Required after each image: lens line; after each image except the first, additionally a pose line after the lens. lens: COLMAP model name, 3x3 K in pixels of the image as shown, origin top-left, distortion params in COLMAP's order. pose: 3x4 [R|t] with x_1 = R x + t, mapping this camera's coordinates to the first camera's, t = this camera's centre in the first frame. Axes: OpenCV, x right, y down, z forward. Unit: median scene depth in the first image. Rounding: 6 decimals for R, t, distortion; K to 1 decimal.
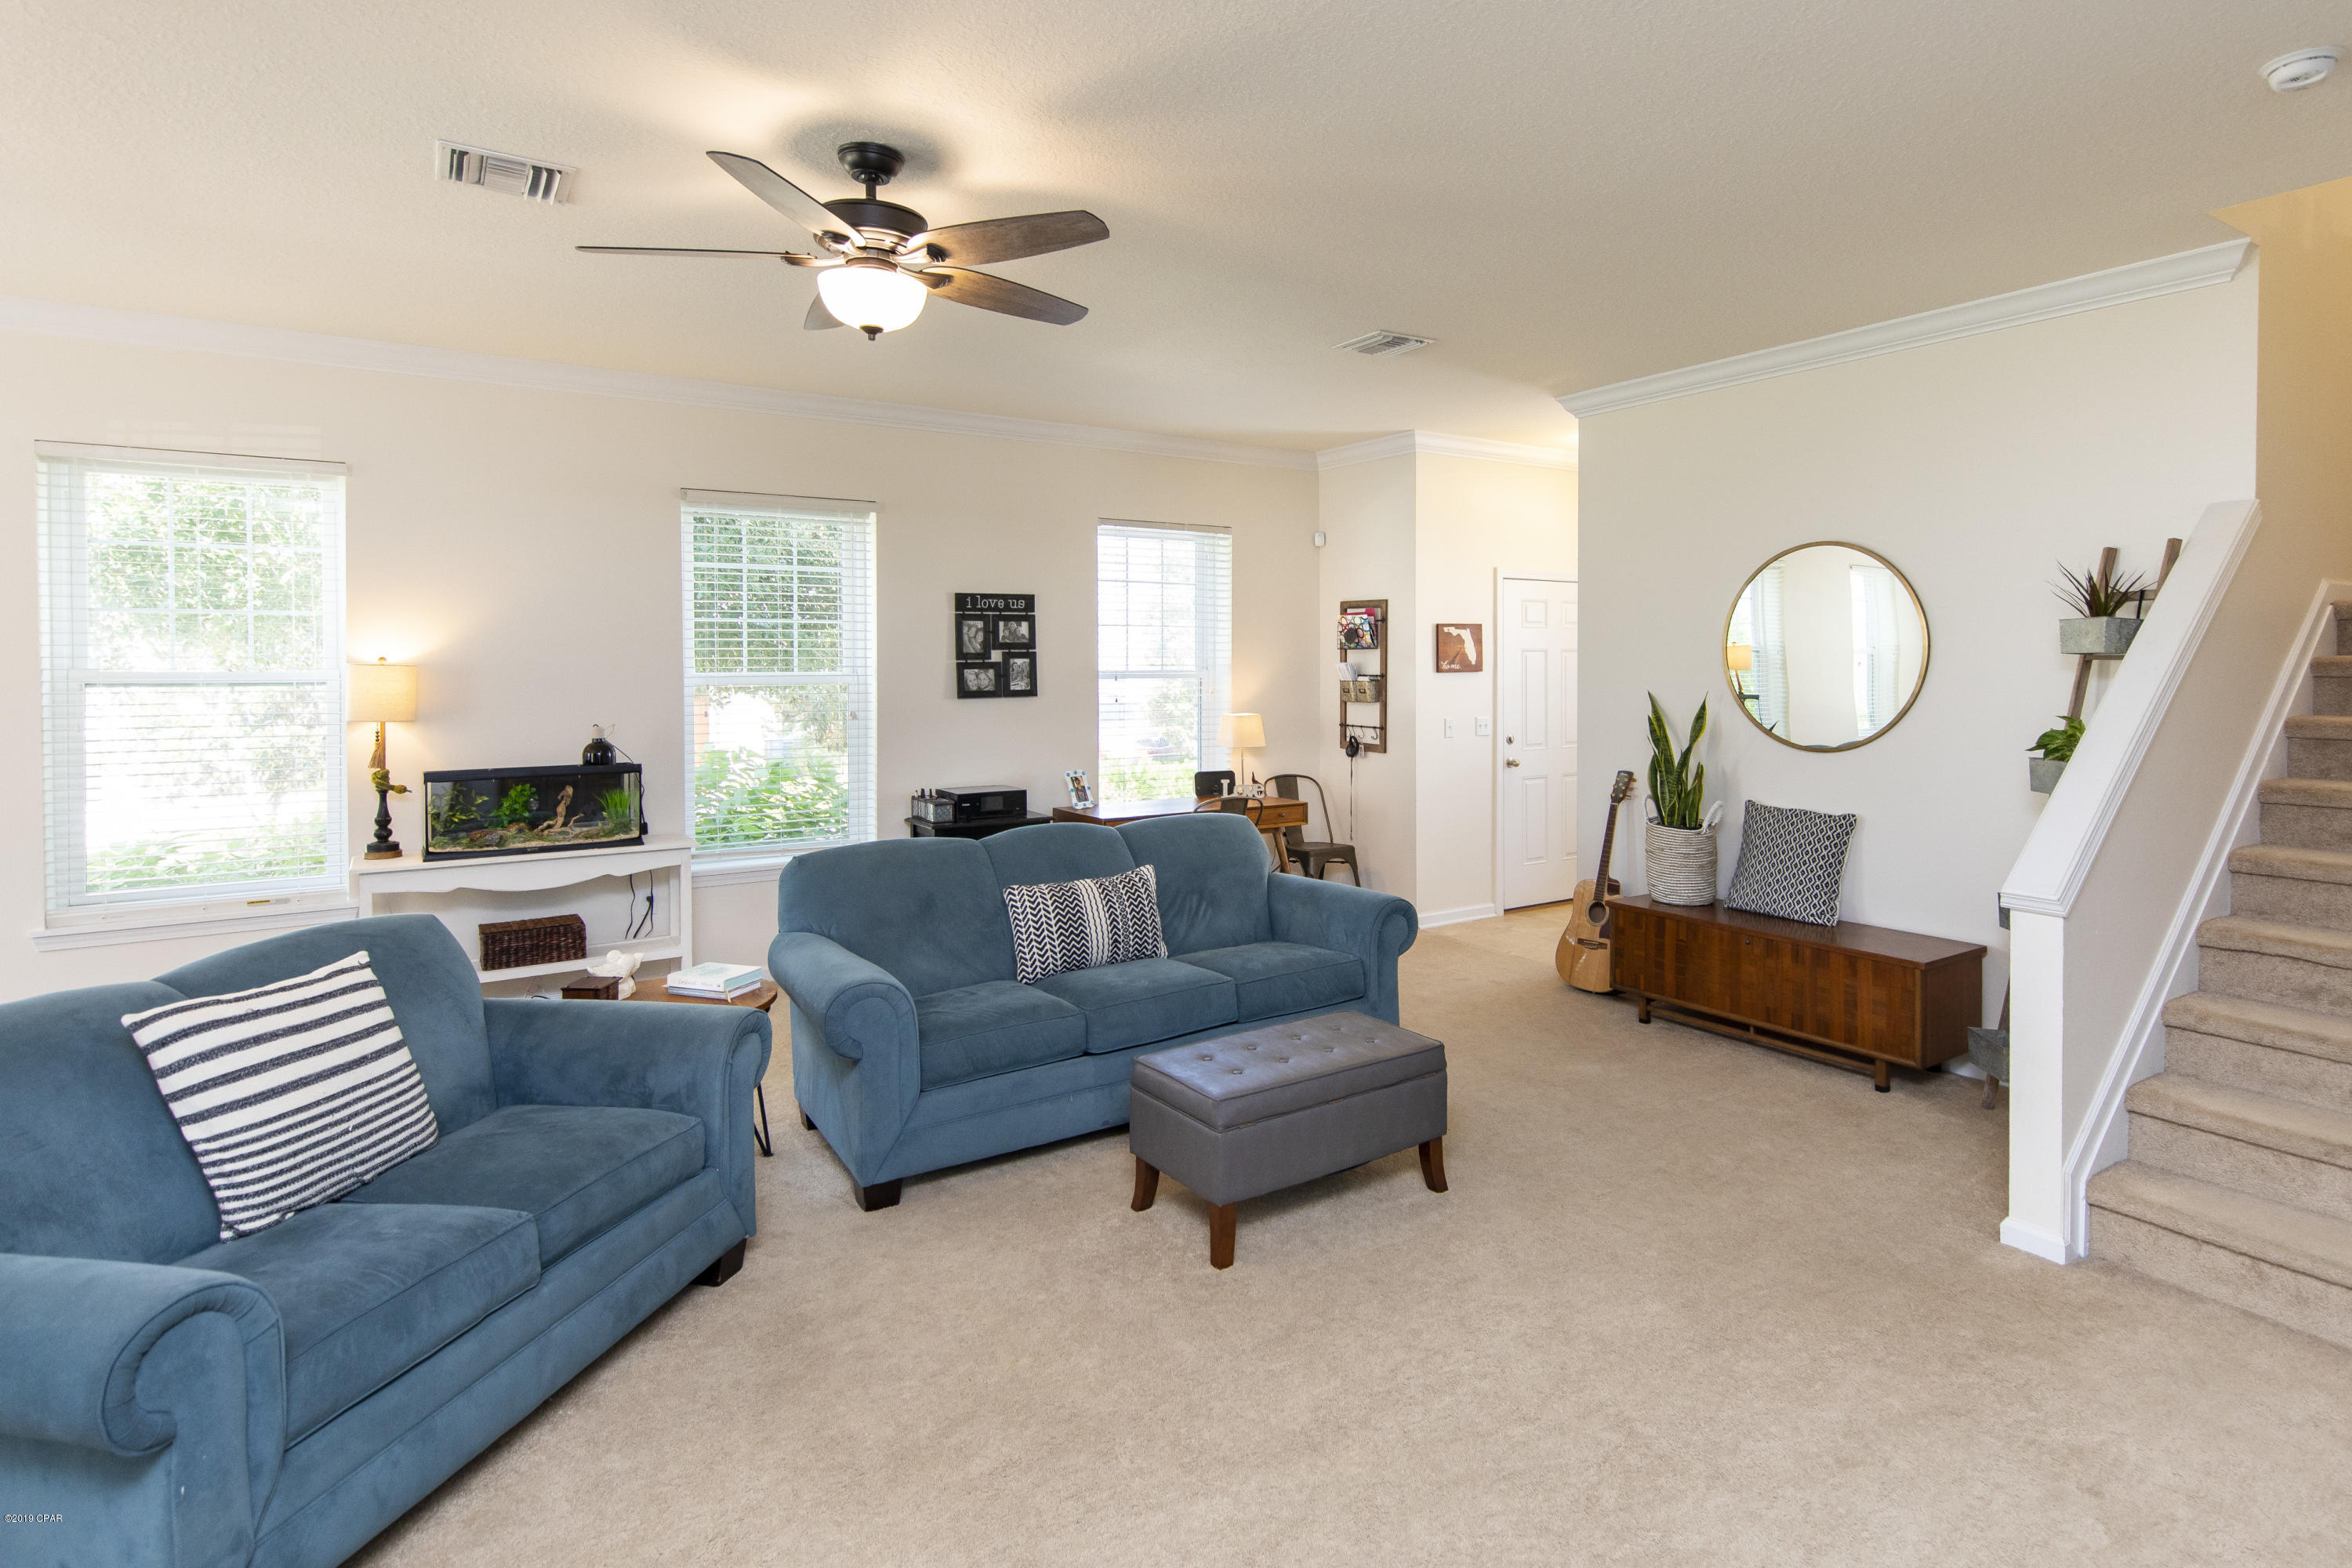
lens RADIAL K [[1210.7, 0, 1145.8], [0, 1210.7, 683.7], [0, 0, 1]] dist [0.001189, -0.000143]
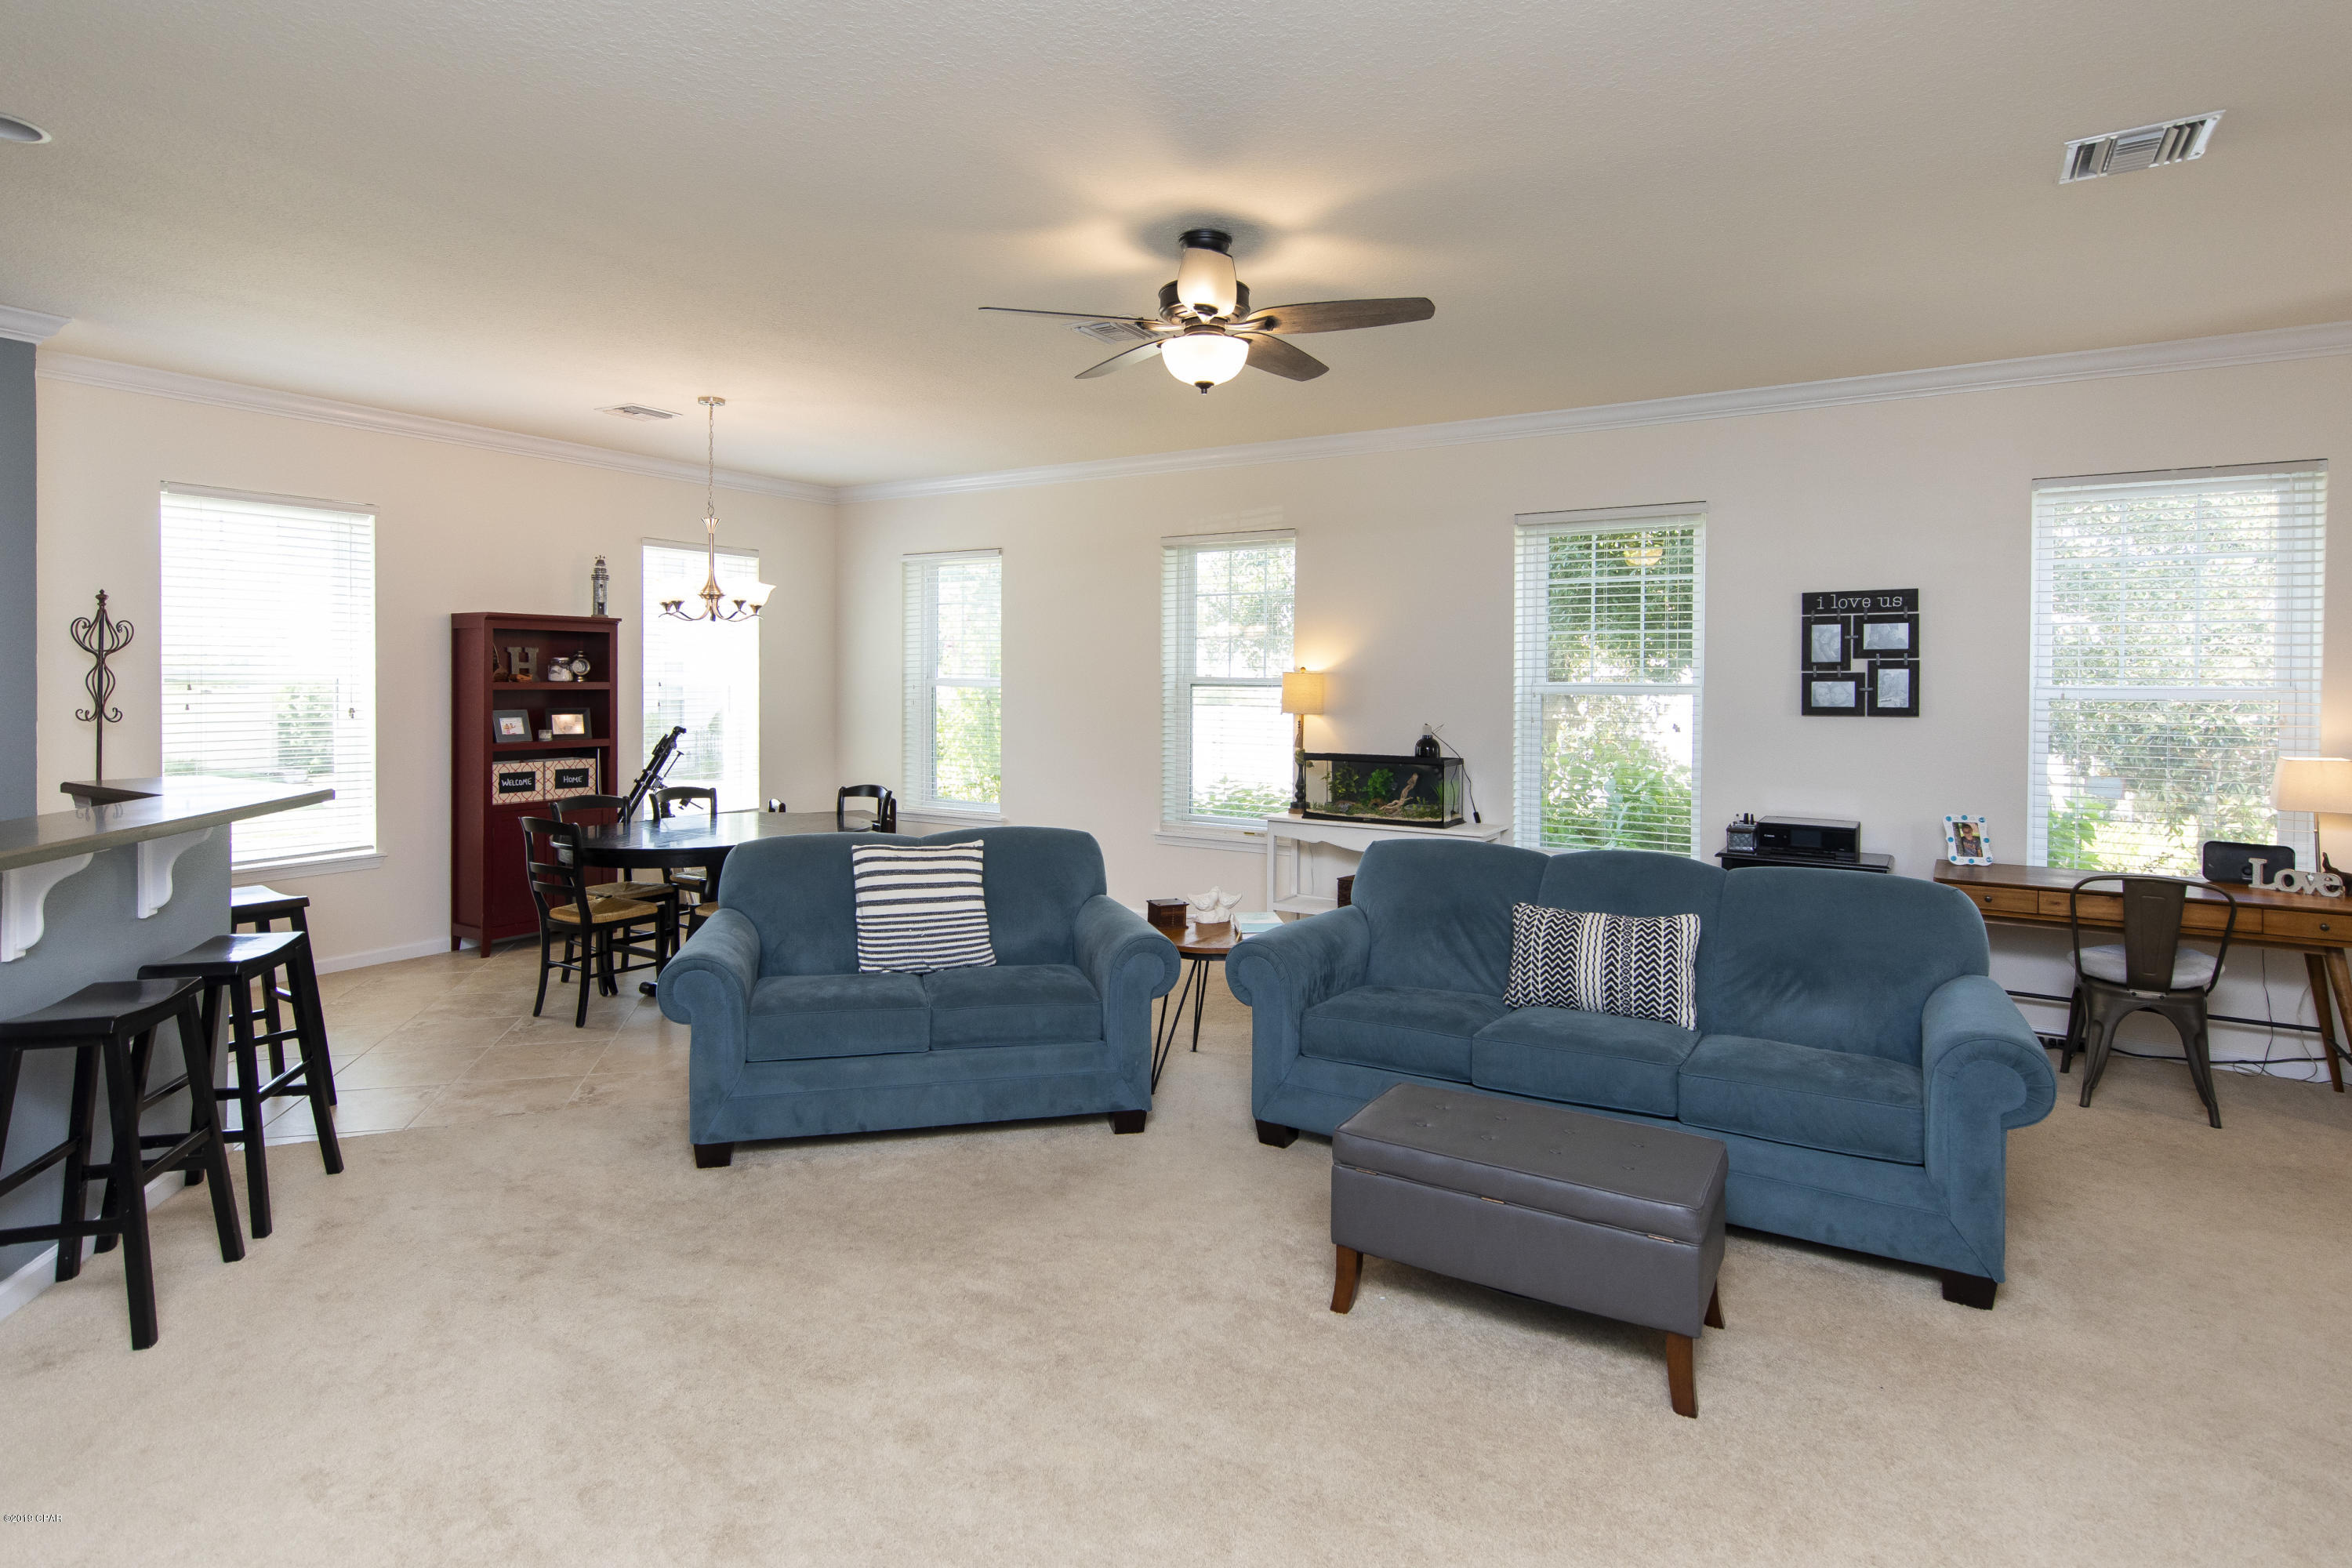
lens RADIAL K [[1191.4, 0, 1204.7], [0, 1191.4, 684.4], [0, 0, 1]] dist [-0.025295, -0.000076]
pose [[0.421977, 0.011436, -0.906534, 0.428796], [-0.021438, 0.999767, 0.002633, -0.002782], [0.906353, 0.018324, 0.422124, 0.255138]]
